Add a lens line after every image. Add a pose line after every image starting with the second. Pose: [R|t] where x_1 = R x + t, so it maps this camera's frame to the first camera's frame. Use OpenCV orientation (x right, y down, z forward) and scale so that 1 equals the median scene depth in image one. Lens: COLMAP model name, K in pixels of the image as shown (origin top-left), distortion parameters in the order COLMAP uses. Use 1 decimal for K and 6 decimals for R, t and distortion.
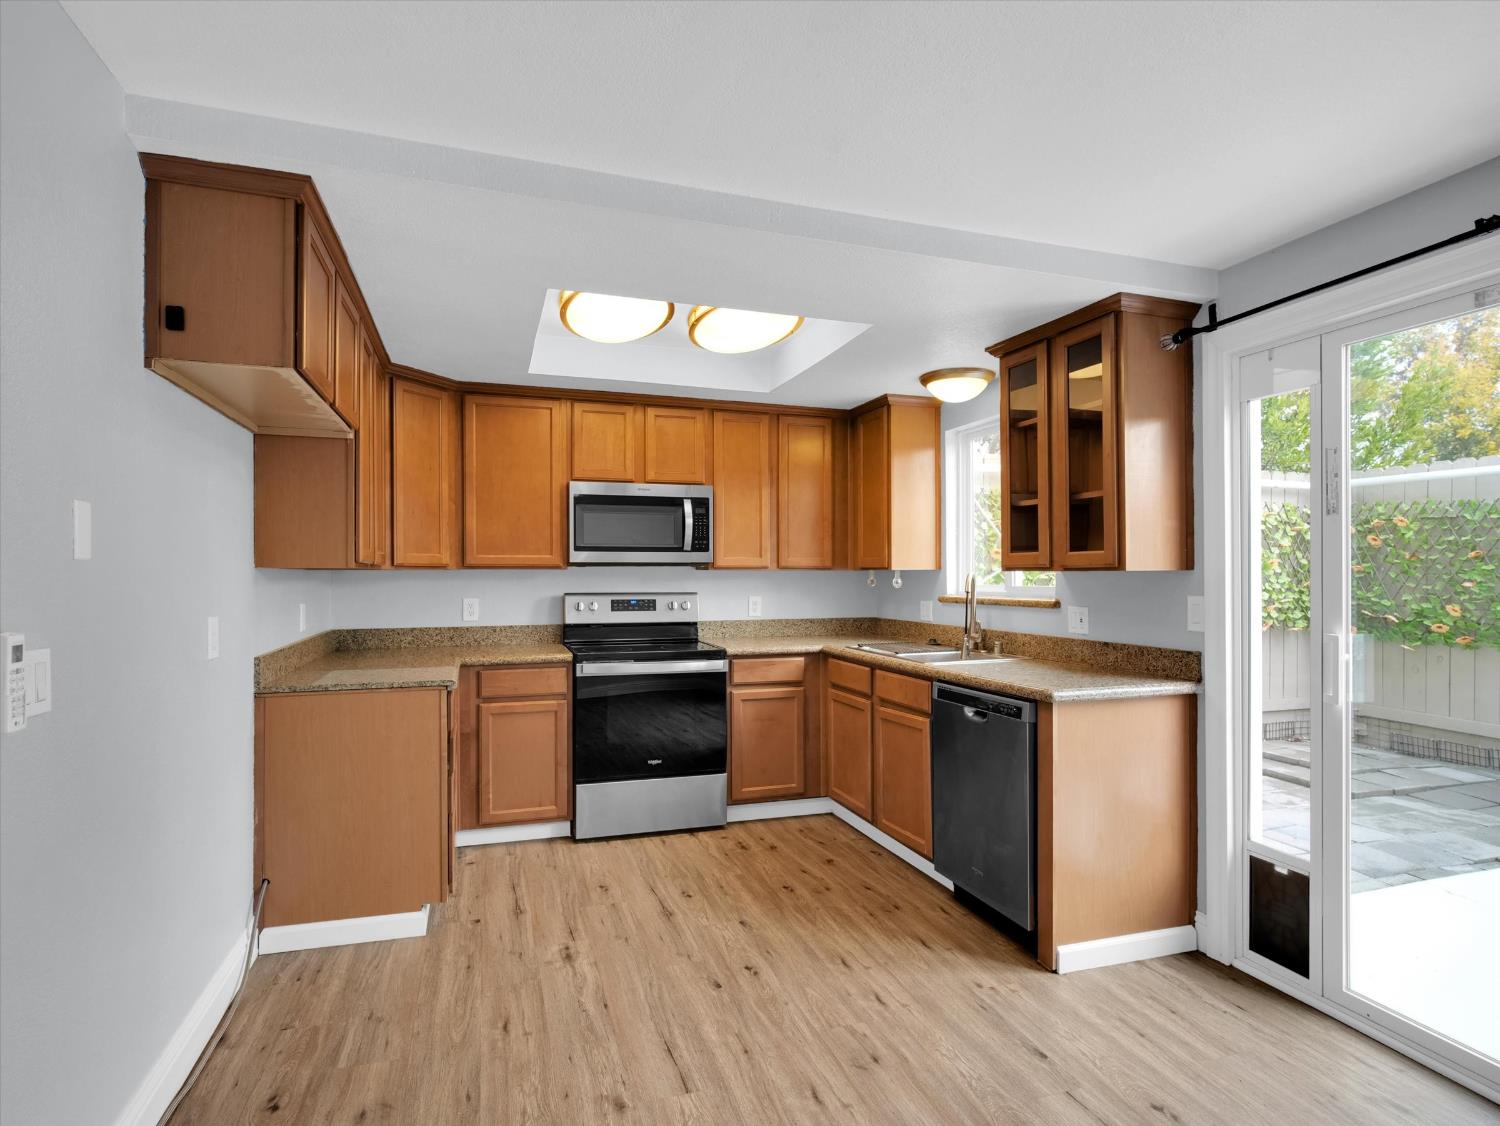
lens RADIAL K [[810.1, 0, 755.3], [0, 810.1, 580.3], [0, 0, 1]] dist [-0.001937, 0.000472]
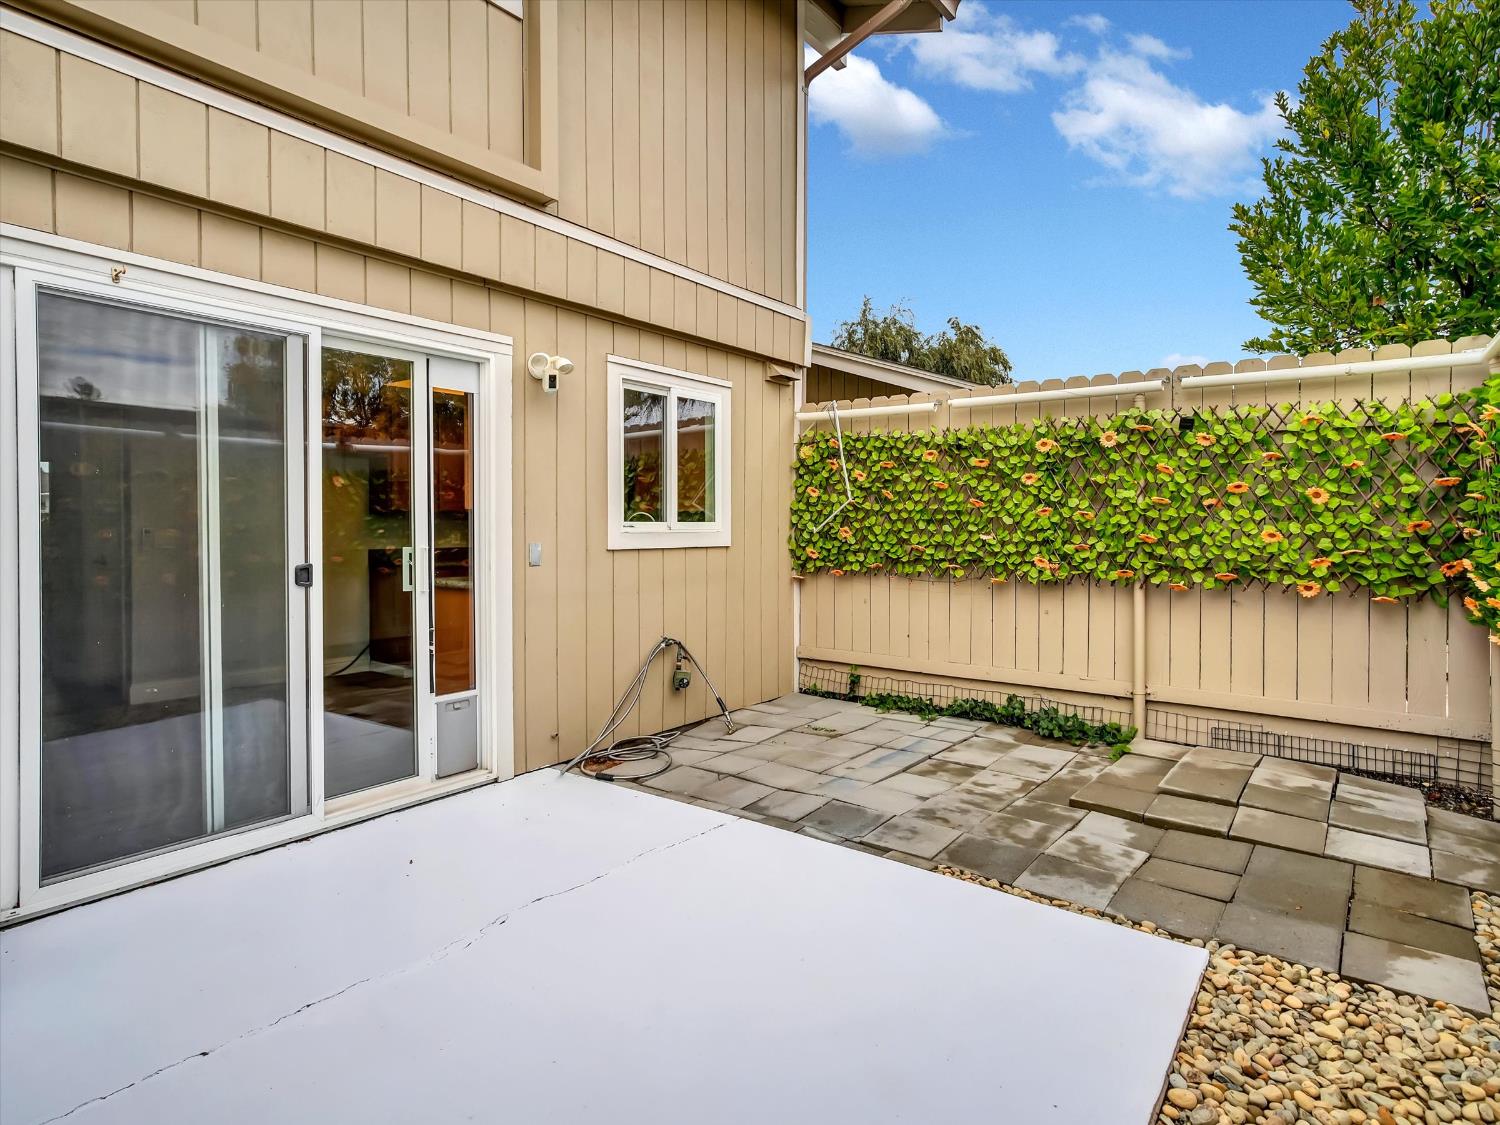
lens RADIAL K [[810.1, 0, 755.3], [0, 810.1, 579.8], [0, 0, 1]] dist [-0.001937, 0.000472]
pose [[0.557697, 0.051198, -0.828464, 0.972233], [-0.005773, 0.998311, 0.057809, 0.013865], [0.830024, -0.027457, 0.557051, 0.278476]]
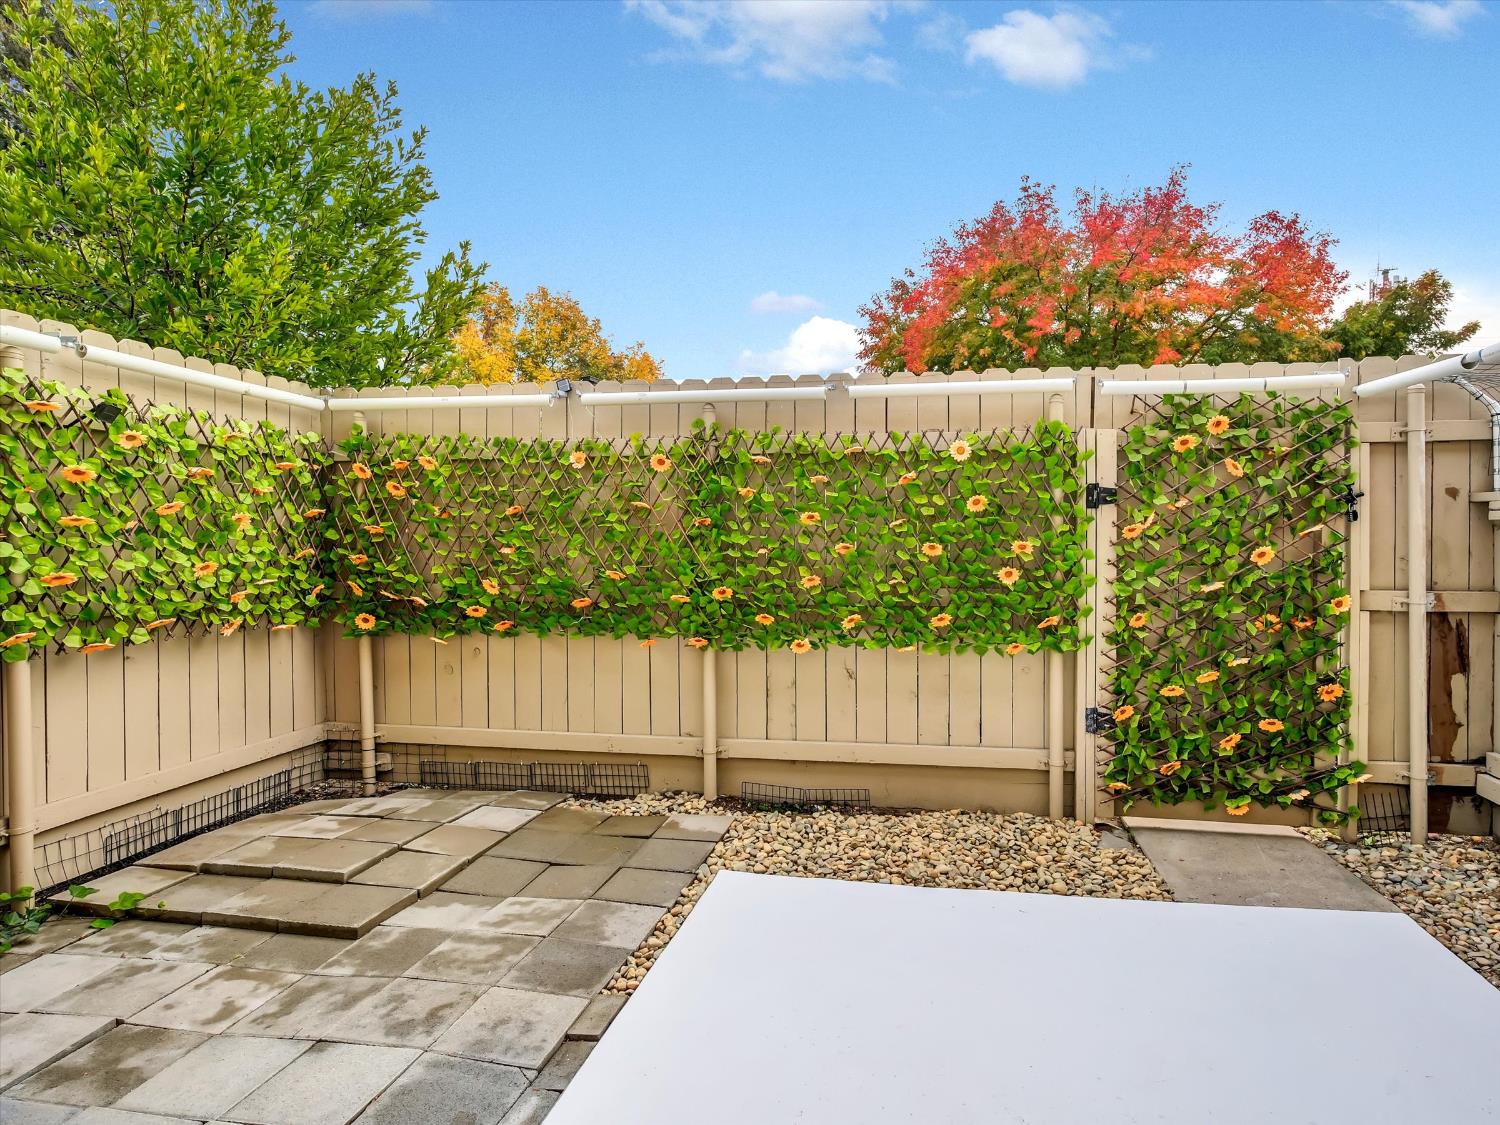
lens RADIAL K [[823.6, 0, 815.9], [0, 823.6, 544.0], [0, 0, 1]] dist [-0.006091, 0.000174]
pose [[0.457711, -0.008561, 0.889060, 0.314485], [0.013305, 0.999908, 0.002778, 0.000474], [-0.889001, 0.010558, 0.457783, 0.372157]]
